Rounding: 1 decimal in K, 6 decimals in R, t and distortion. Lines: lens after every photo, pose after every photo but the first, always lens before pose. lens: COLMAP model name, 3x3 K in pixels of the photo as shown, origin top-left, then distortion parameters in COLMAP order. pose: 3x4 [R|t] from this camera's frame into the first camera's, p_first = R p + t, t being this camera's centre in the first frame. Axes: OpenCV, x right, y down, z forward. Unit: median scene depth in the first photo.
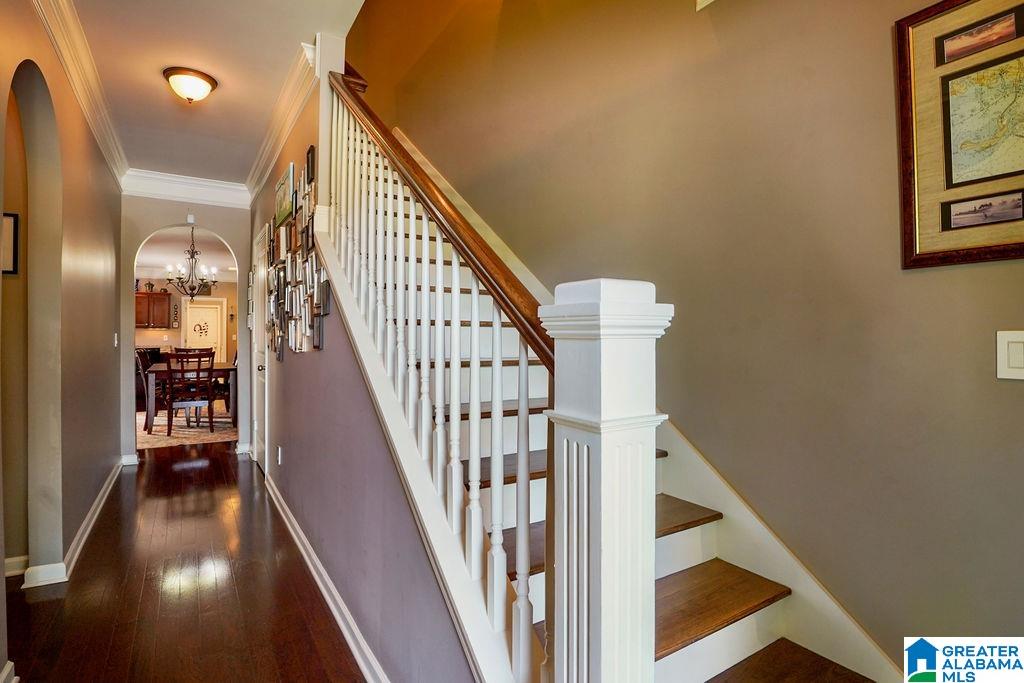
lens RADIAL K [[504.8, 0, 505.7], [0, 504.8, 334.5], [0, 0, 1]] dist [-0.024342, -0.003263]
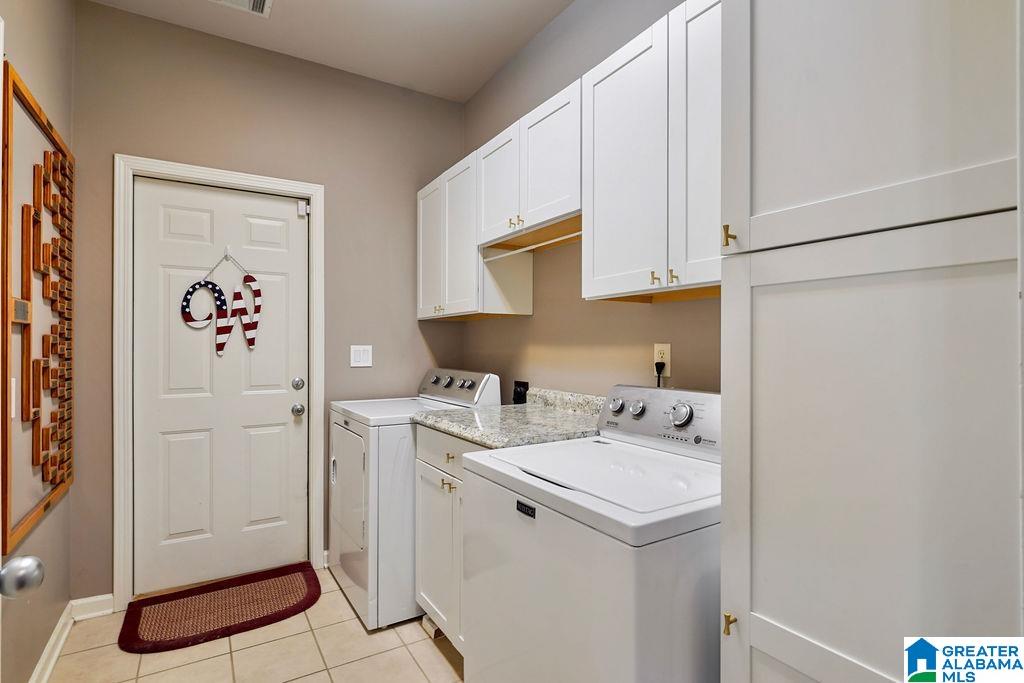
lens RADIAL K [[504.8, 0, 513.5], [0, 504.8, 343.1], [0, 0, 1]] dist [-0.024342, -0.003263]
pose [[0.999993, -0.003656, -0.000880, -0.634627], [0.003664, 0.999956, 0.008681, -0.000239], [0.000848, -0.008684, 0.999962, 1.031995]]
